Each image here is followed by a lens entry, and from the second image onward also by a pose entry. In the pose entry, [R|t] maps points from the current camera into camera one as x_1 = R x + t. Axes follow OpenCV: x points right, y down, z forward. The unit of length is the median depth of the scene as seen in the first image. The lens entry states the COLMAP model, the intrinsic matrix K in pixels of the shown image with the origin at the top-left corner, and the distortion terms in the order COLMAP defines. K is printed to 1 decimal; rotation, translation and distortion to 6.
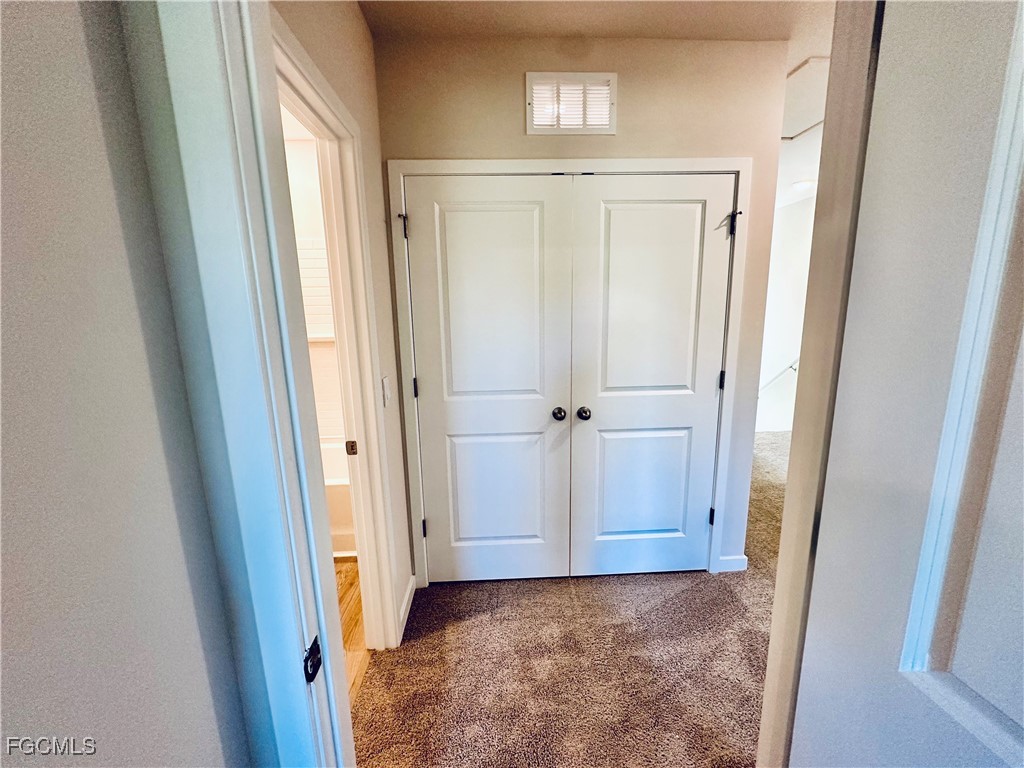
lens RADIAL K [[402.1, 0, 509.4], [0, 402.1, 383.0], [0, 0, 1]] dist [-0.003867, 0.000362]
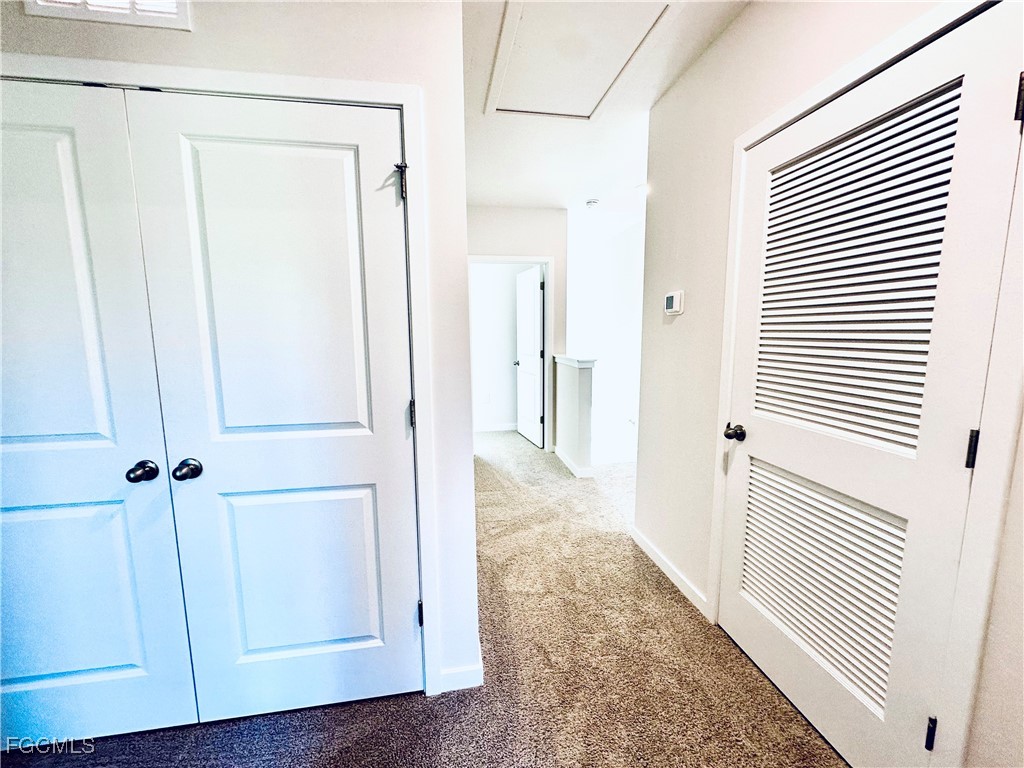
lens RADIAL K [[402.1, 0, 511.5], [0, 402.1, 383.5], [0, 0, 1]] dist [-0.003867, 0.000362]
pose [[0.993068, -0.004027, 0.117468, 0.619656], [0.010168, 0.998610, -0.051721, -0.021420], [-0.117097, 0.052557, 0.991729, 0.306921]]
